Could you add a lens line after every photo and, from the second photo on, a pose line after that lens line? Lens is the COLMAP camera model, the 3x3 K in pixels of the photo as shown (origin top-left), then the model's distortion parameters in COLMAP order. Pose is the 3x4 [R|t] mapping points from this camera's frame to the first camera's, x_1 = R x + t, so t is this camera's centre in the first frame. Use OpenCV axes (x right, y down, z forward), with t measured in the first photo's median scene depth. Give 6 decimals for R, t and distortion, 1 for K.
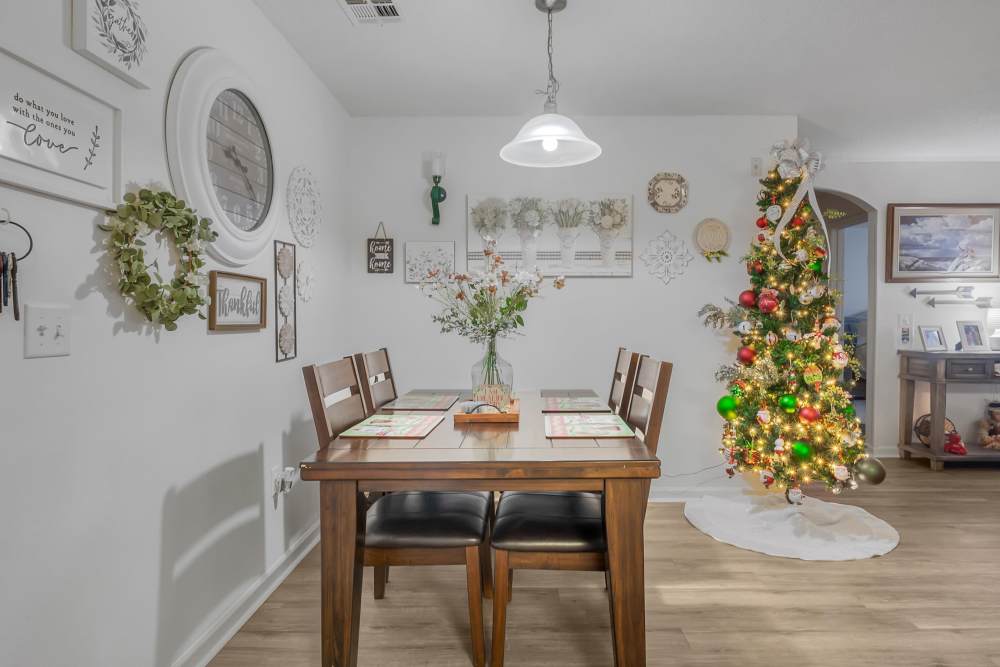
lens RADIAL K [[560.5, 0, 515.5], [0, 560.5, 321.5], [0, 0, 1]] dist [-0.007385, 0.001009]
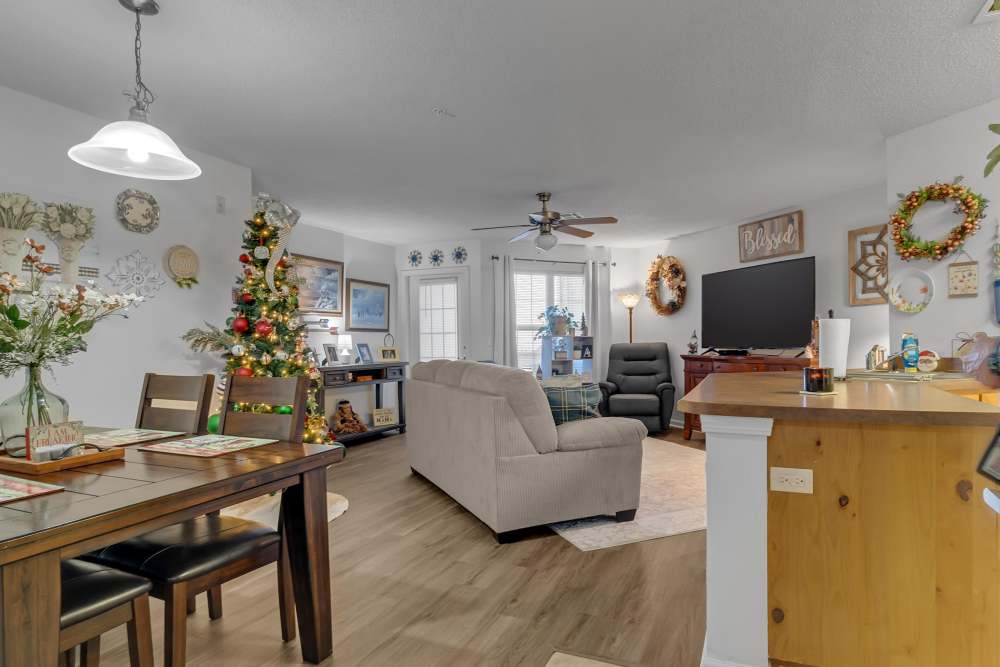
lens RADIAL K [[560.5, 0, 507.7], [0, 560.5, 335.0], [0, 0, 1]] dist [-0.007385, 0.001009]
pose [[0.387997, 0.005632, 0.921644, -0.385615], [0.017507, 0.999756, -0.013480, 0.004423], [-0.921495, 0.021365, 0.387803, 0.060282]]
